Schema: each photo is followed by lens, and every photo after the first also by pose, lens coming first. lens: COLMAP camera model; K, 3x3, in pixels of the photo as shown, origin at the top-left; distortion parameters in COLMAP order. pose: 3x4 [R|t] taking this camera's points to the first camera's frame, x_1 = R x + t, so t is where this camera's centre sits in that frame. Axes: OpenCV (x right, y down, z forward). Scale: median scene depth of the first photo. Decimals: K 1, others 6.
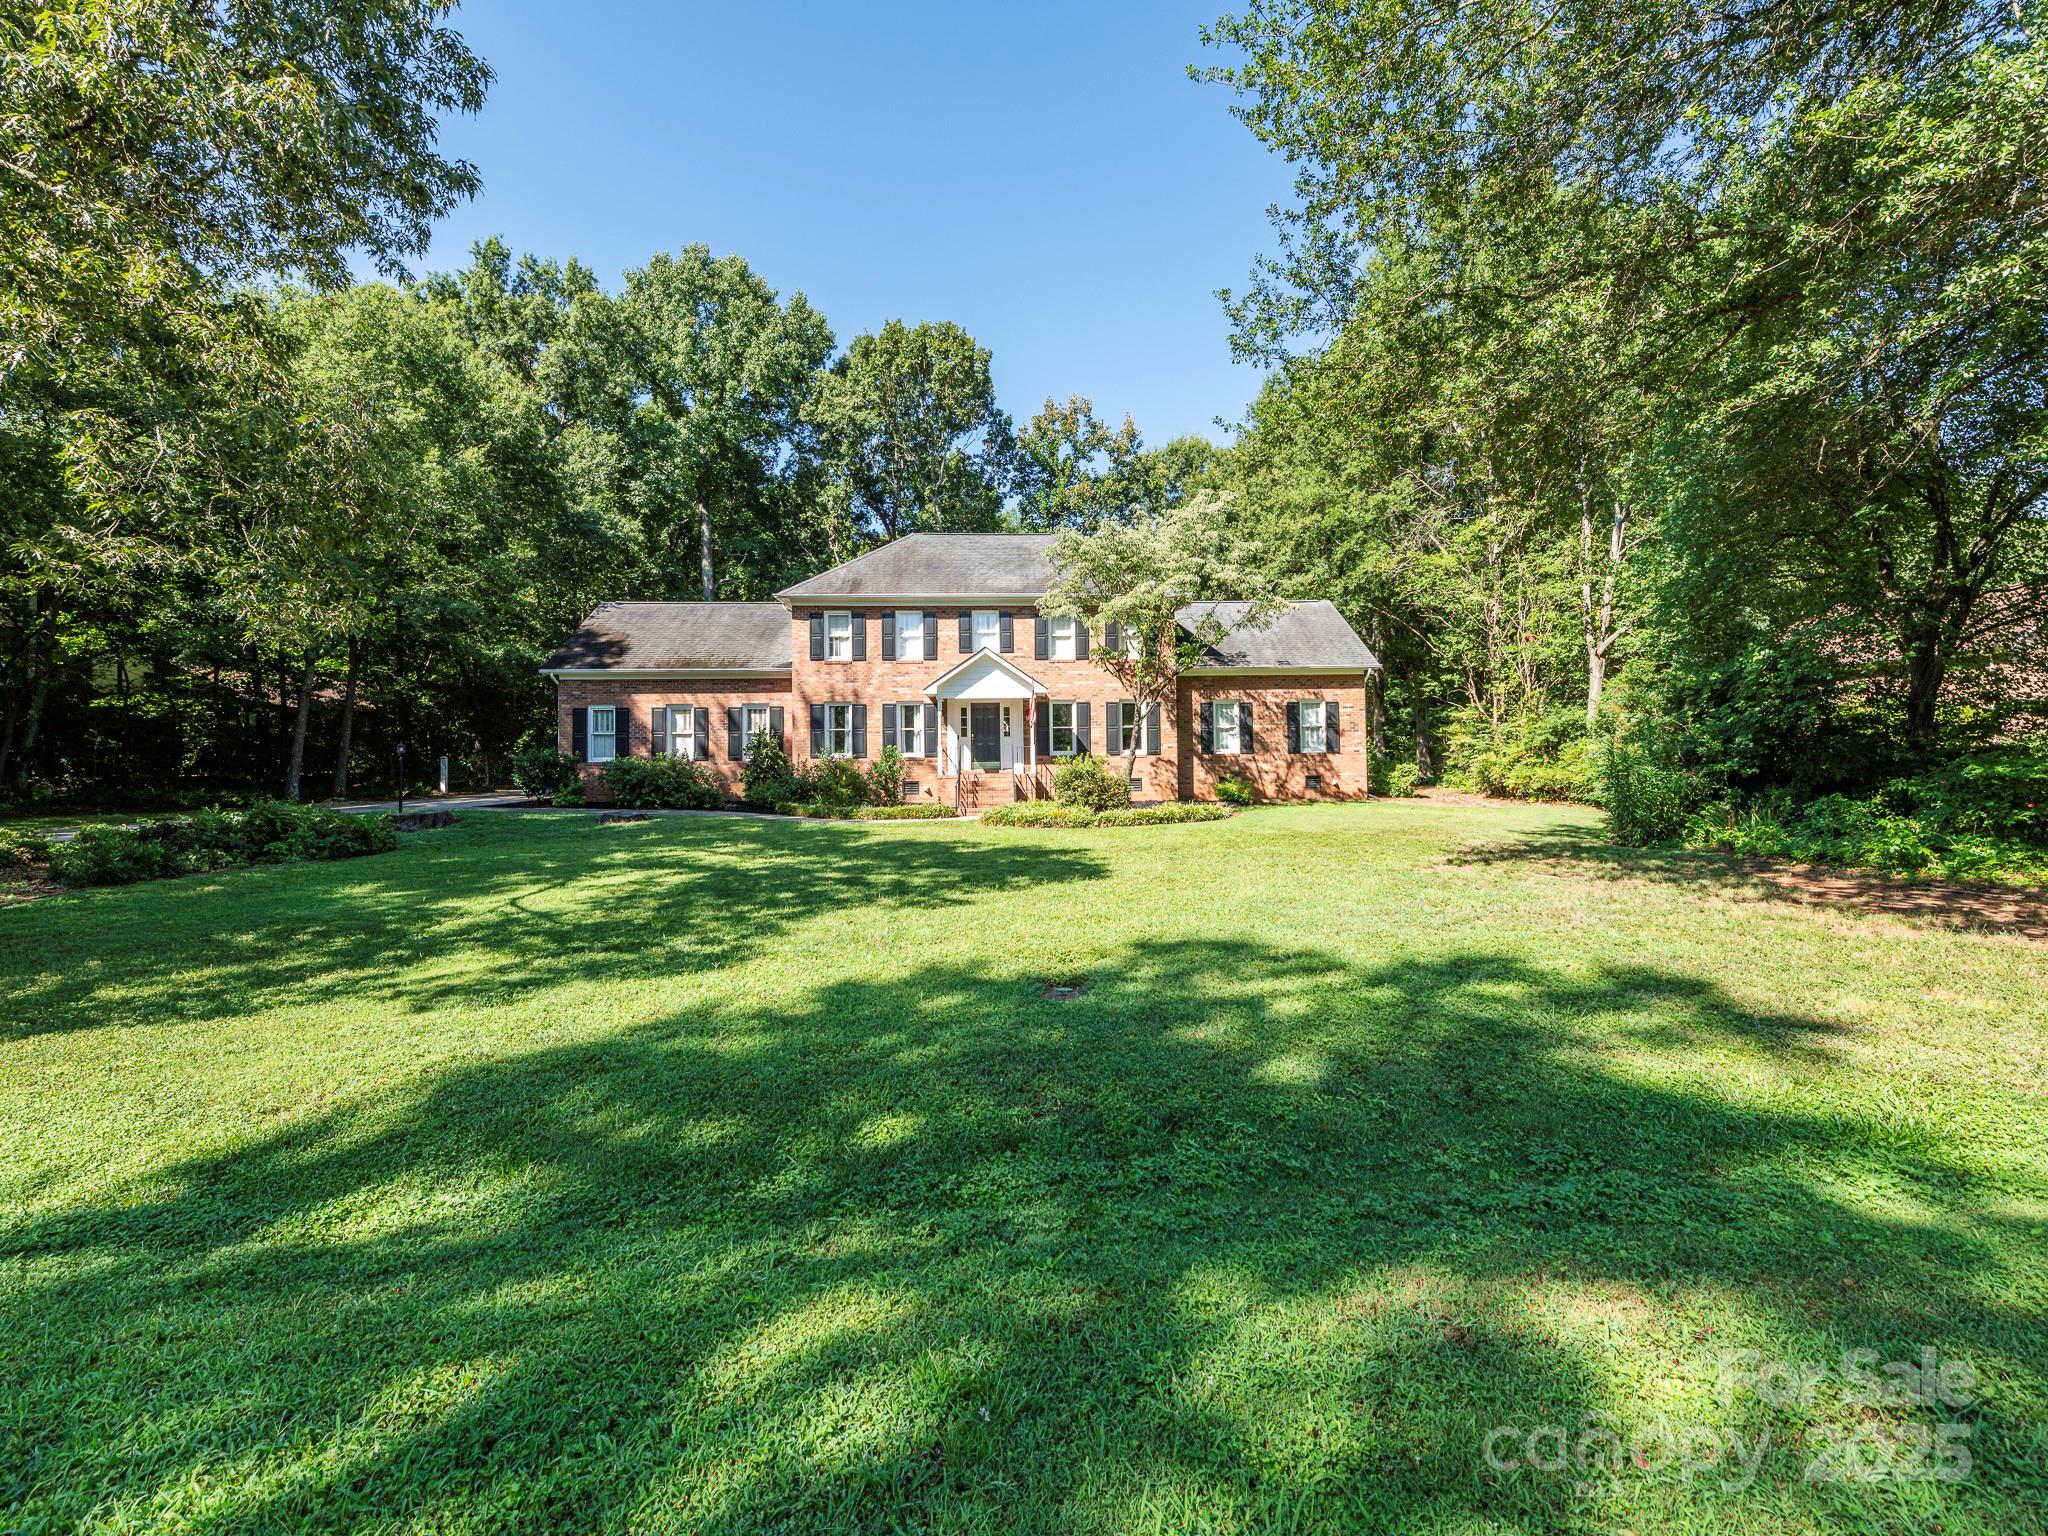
lens RADIAL K [[820.5, 0, 1023.7], [0, 820.5, 739.7], [0, 0, 1]] dist [0.004191, 0.000098]
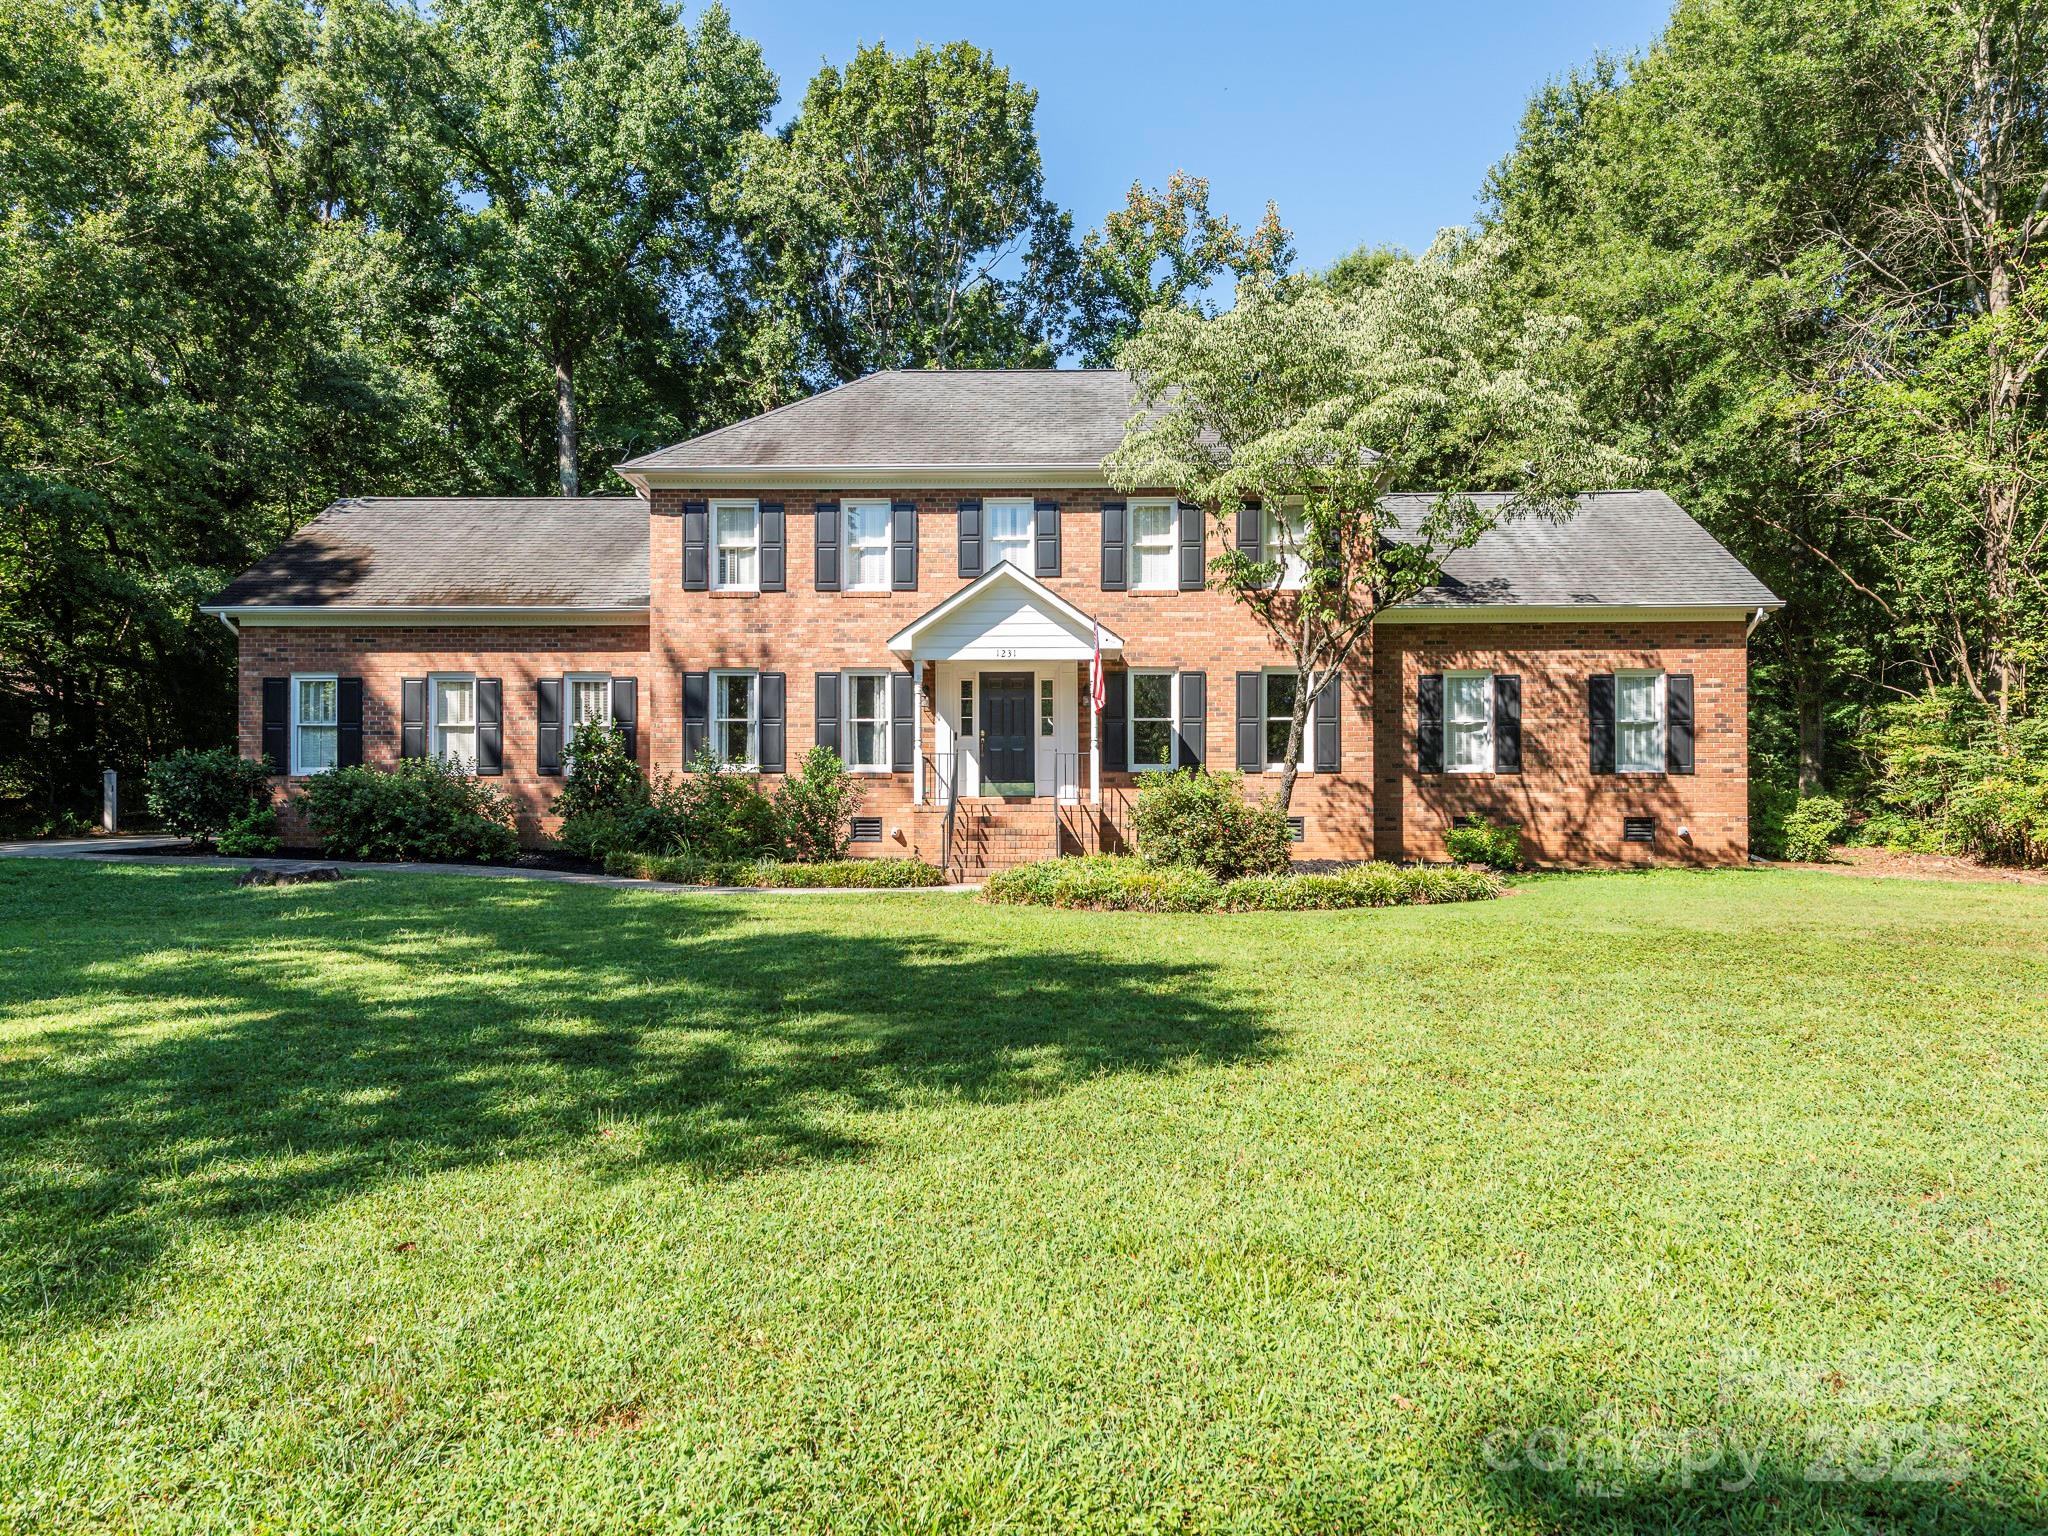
lens RADIAL K [[1335.5, 0, 972.0], [0, 1335.5, 779.8], [0, 0, 1]] dist [0.010713, 0.005957]
pose [[0.996247, 0.009807, -0.086001, 0.005519], [-0.008524, 0.999847, 0.015274, 0.011425], [0.086137, -0.014484, 0.996178, 0.124250]]
